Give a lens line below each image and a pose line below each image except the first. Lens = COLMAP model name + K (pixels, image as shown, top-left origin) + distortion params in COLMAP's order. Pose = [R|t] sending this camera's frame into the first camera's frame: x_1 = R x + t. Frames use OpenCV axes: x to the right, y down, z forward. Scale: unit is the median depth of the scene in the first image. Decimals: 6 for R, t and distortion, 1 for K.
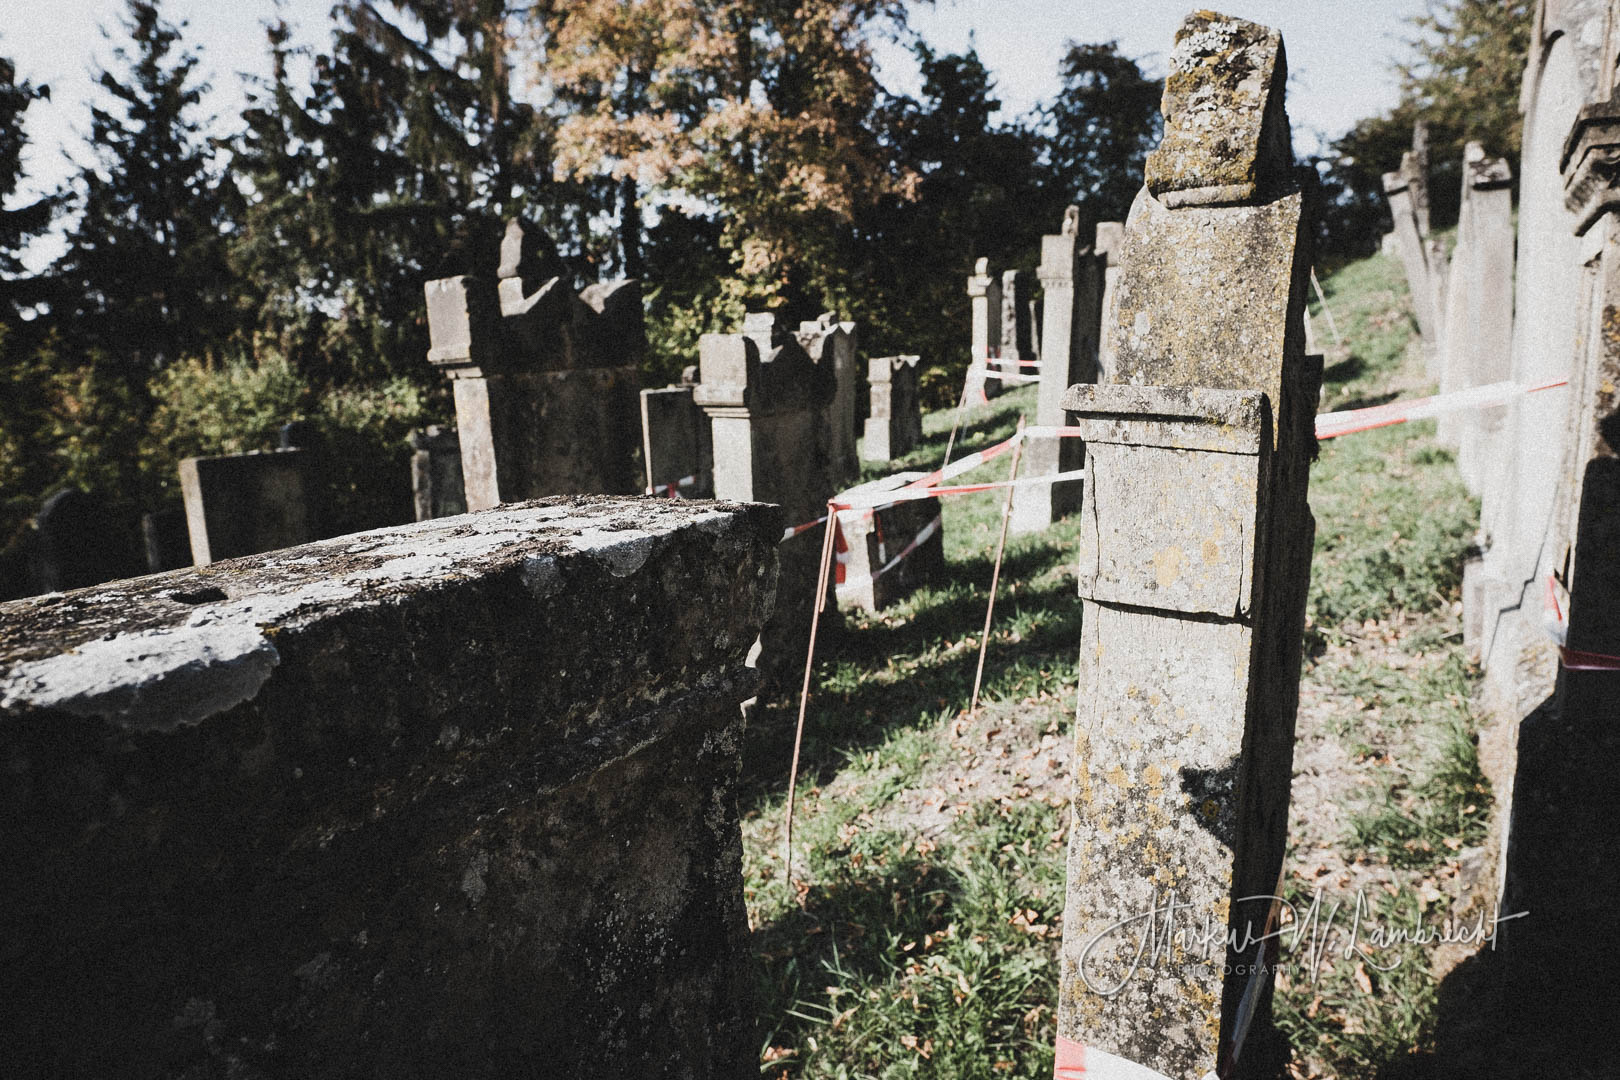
lens RADIAL K [[1128.1, 0, 810.0], [0, 1128.1, 540.0], [0, 0, 1]] dist [-0.005361, 0.001100]
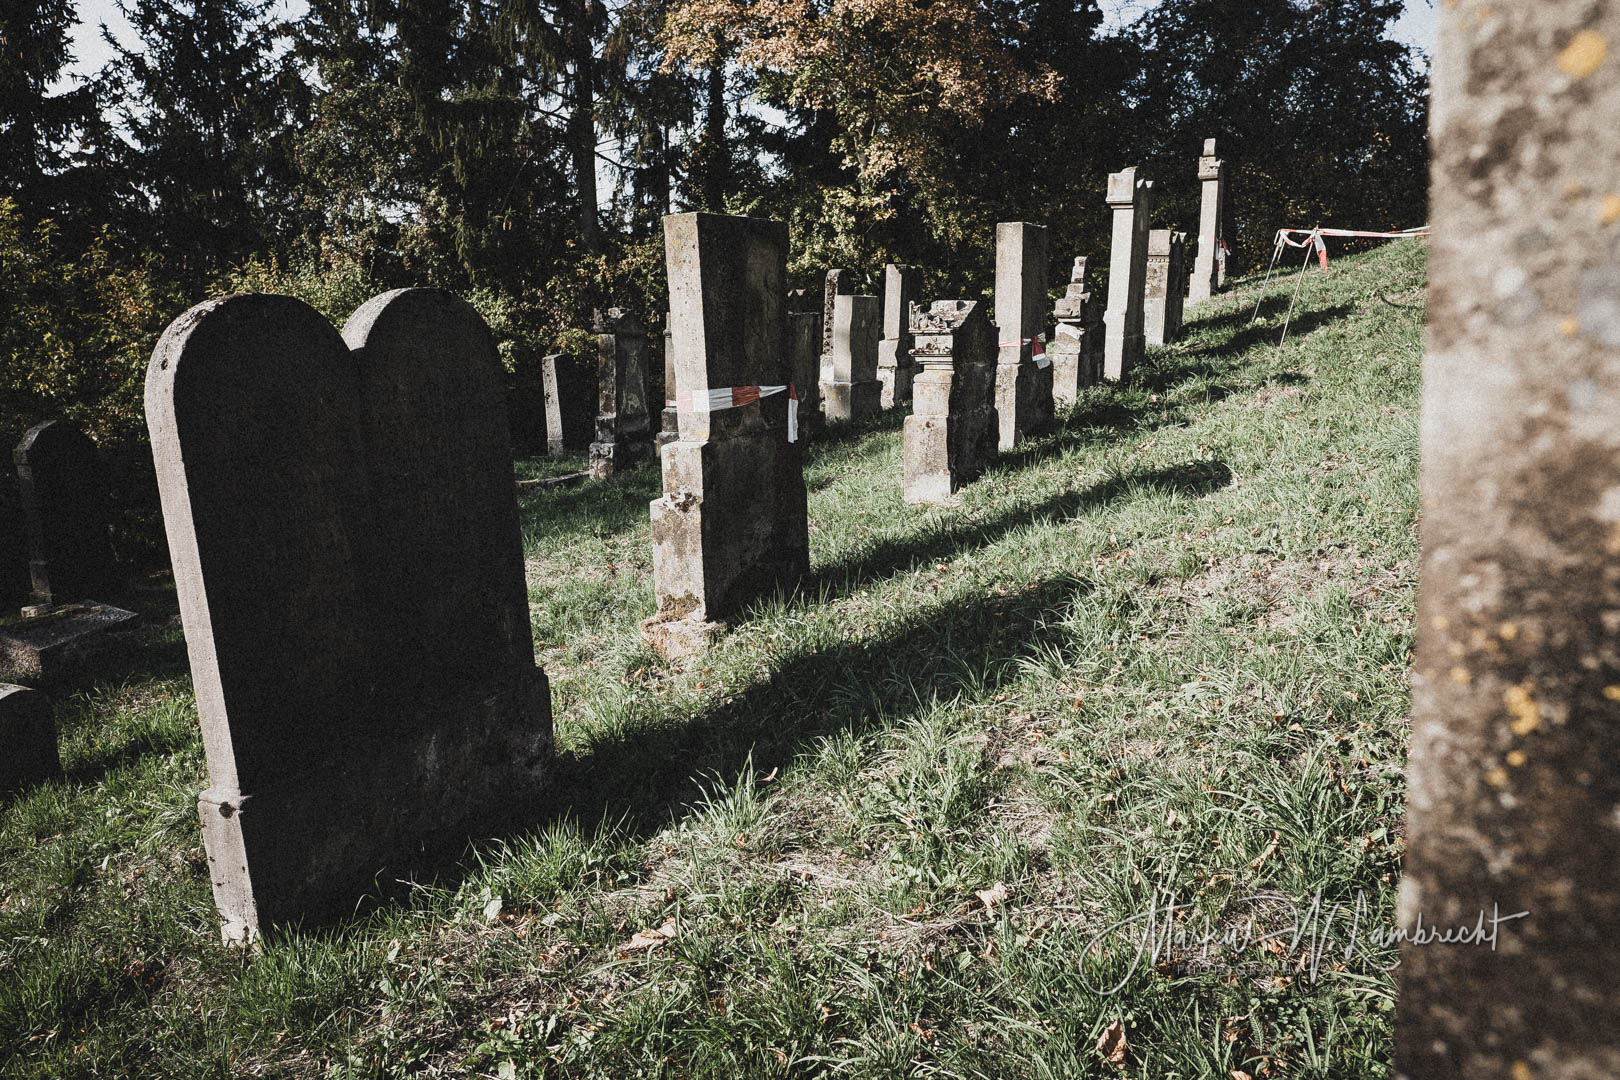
lens RADIAL K [[1128.1, 0, 810.0], [0, 1128.1, 540.0], [0, 0, 1]] dist [-0.005361, 0.001100]
pose [[0.999559, 0.012936, 0.026747, -0.112908], [-0.013882, 0.999273, 0.035513, 0.026973], [-0.026268, -0.035868, 0.999011, 0.054457]]
